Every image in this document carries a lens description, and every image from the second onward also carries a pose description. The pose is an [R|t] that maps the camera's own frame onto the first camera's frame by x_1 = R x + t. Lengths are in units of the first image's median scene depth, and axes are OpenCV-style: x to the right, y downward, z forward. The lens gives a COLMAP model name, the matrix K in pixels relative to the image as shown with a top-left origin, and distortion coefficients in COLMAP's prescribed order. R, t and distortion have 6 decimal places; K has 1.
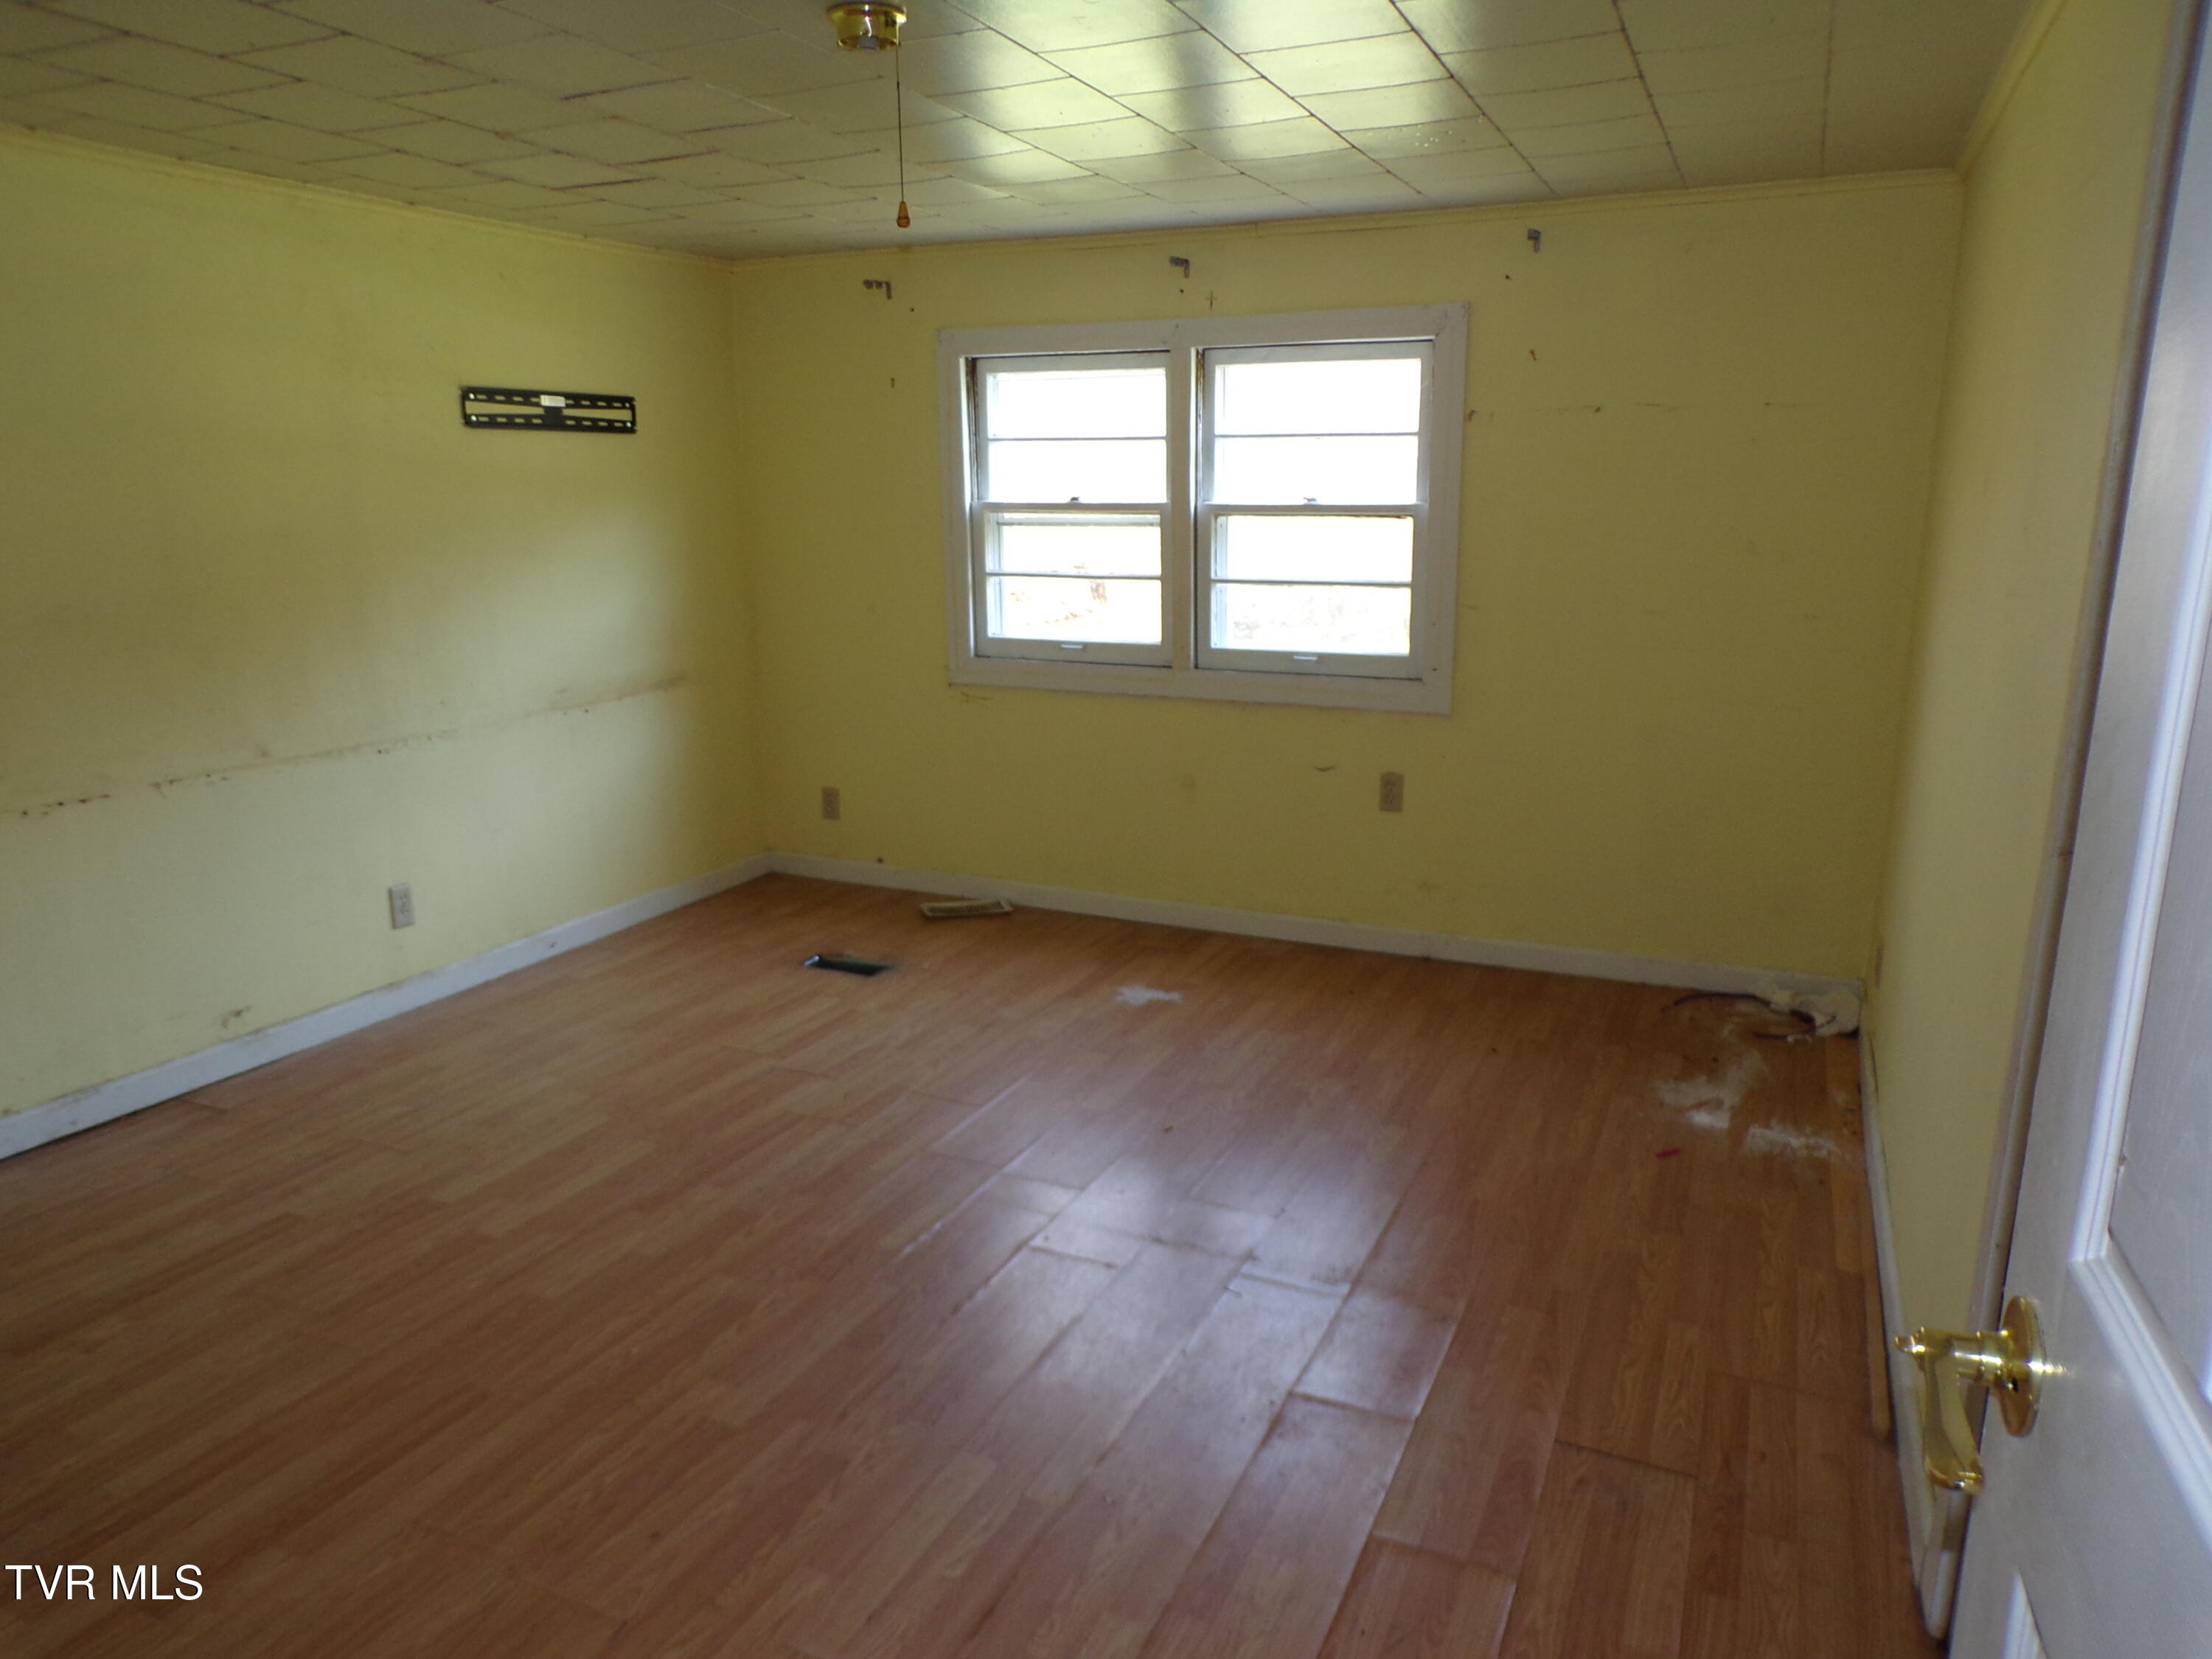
lens RADIAL K [[1481.5, 0, 1106.0], [0, 1481.5, 829.5], [0, 0, 1]] dist [-0.002075, 0.000518]
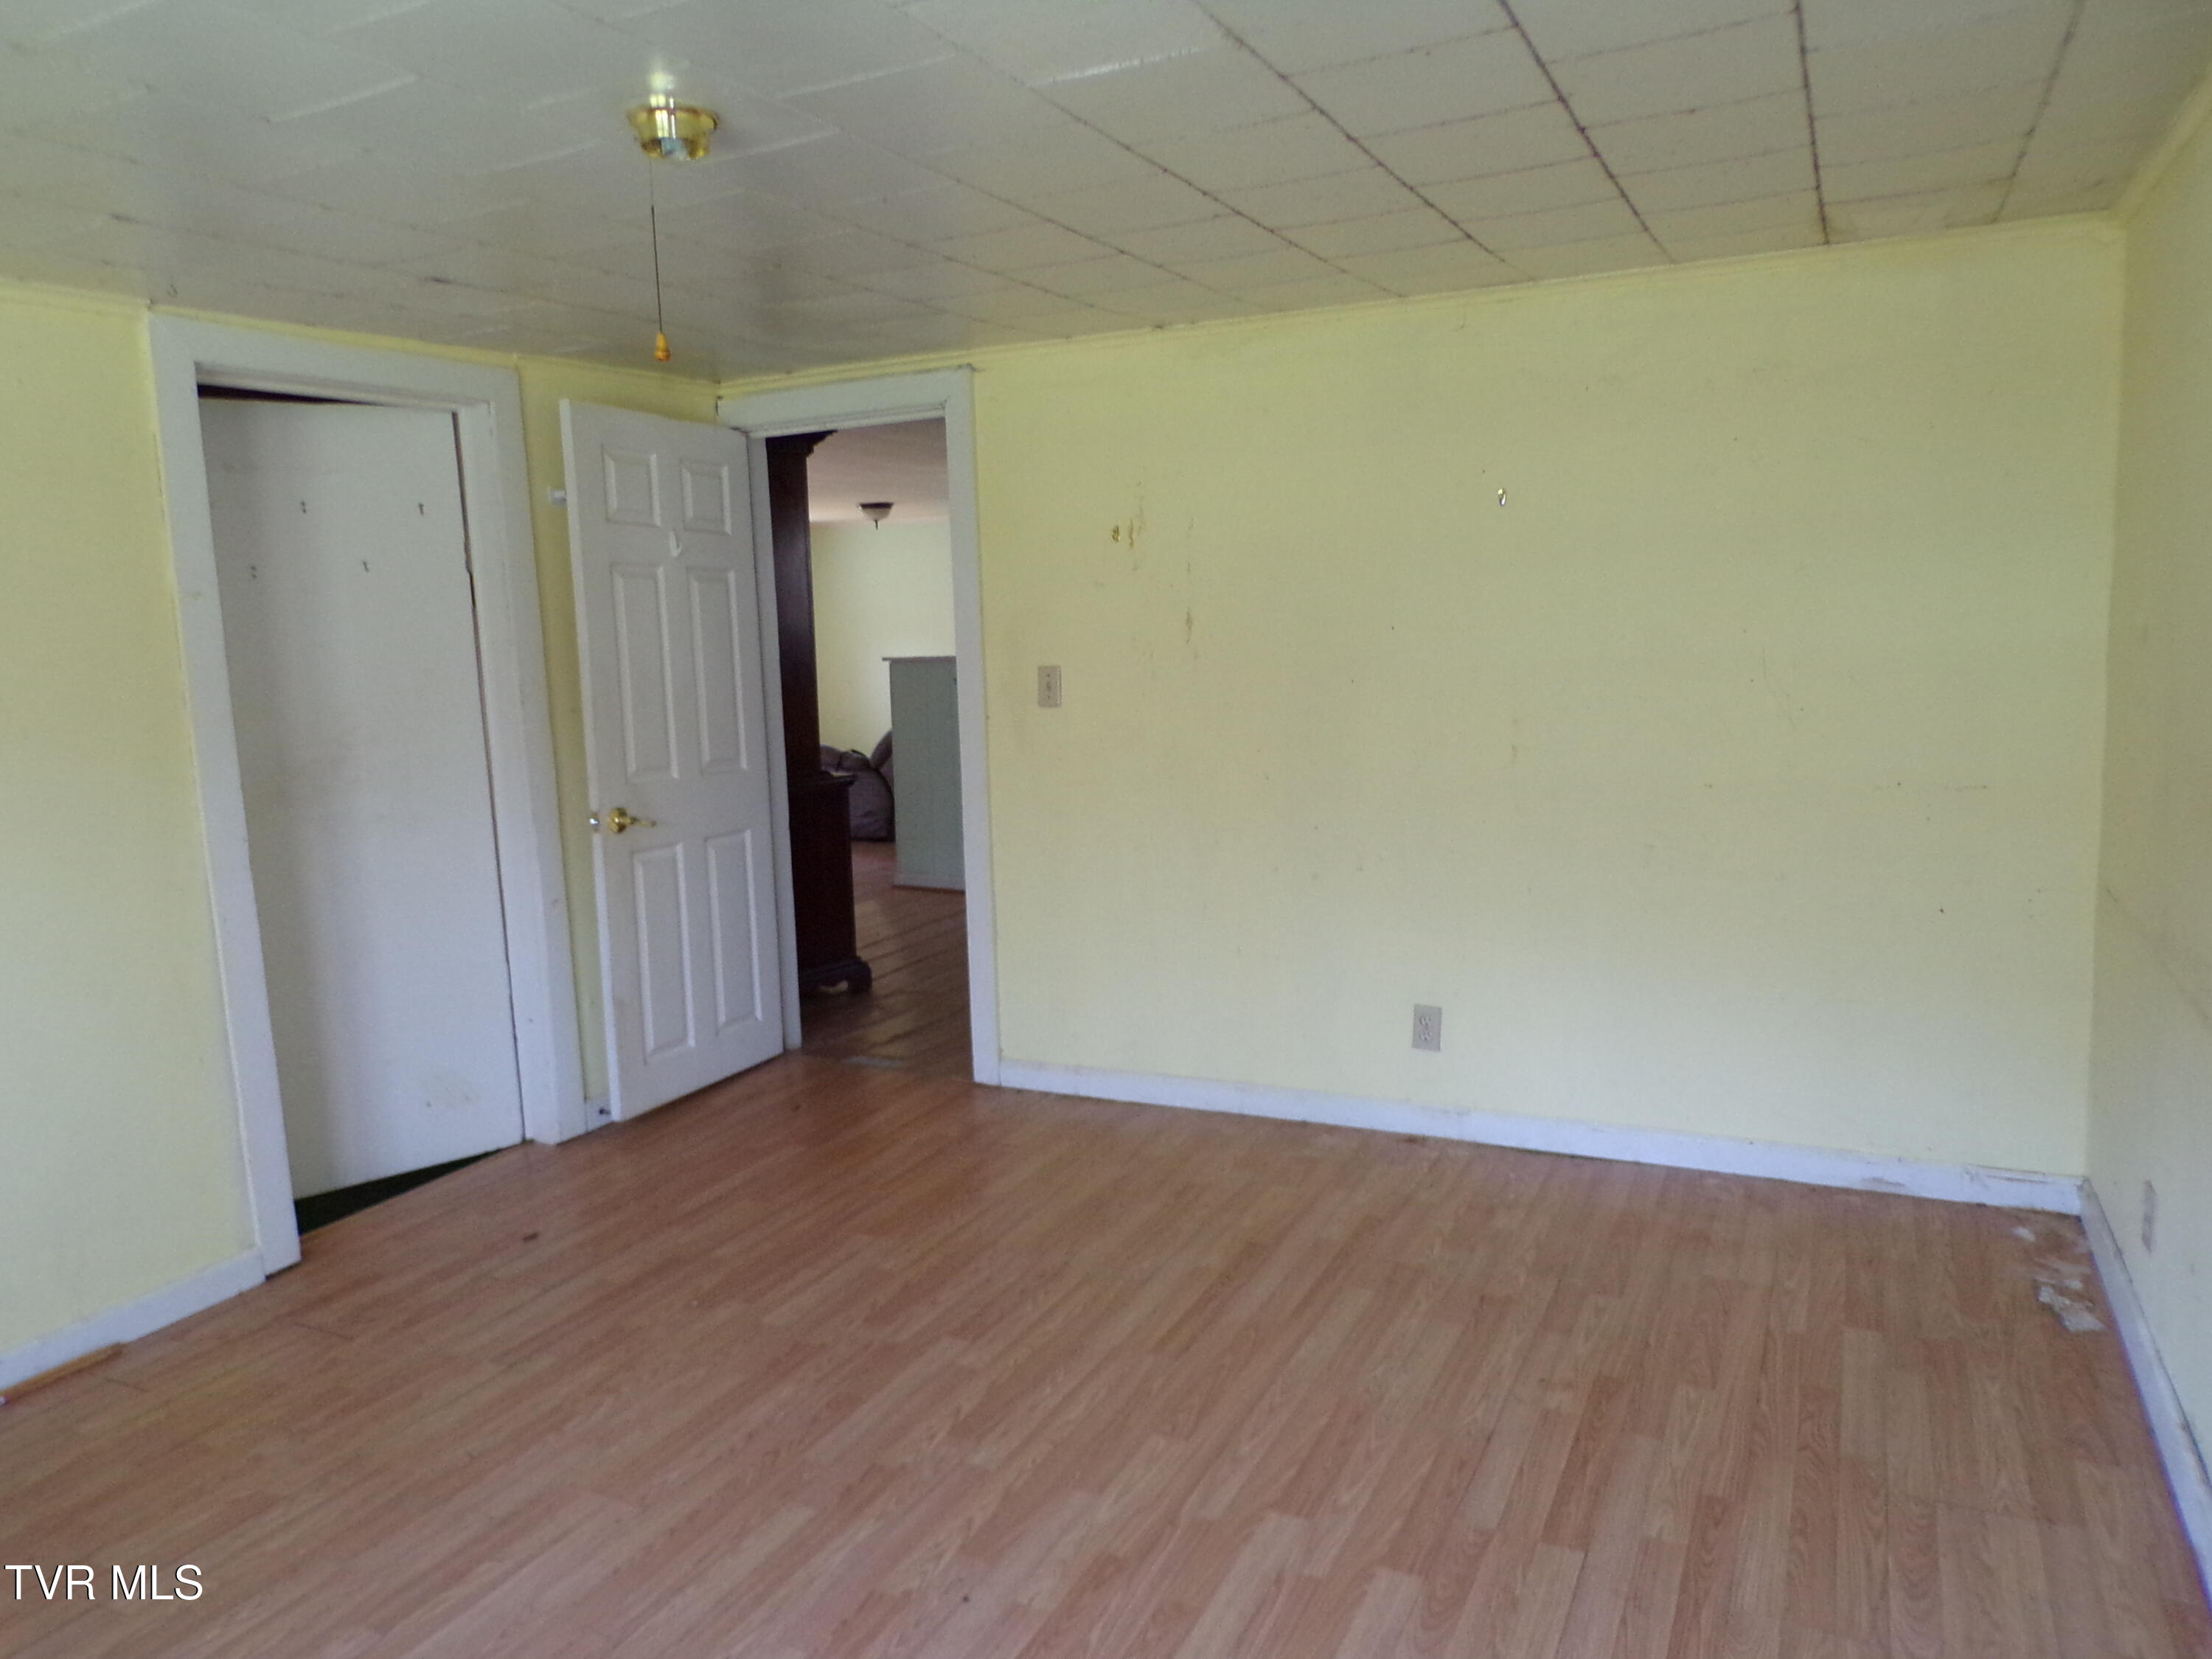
lens RADIAL K [[1481.5, 0, 1106.0], [0, 1481.5, 829.5], [0, 0, 1]] dist [-0.002075, 0.000518]
pose [[-0.998199, 0.034105, 0.049353, -0.401047], [0.049397, 0.934089, 0.353607, -0.402931], [-0.034040, 0.355408, -0.934091, 1.760009]]
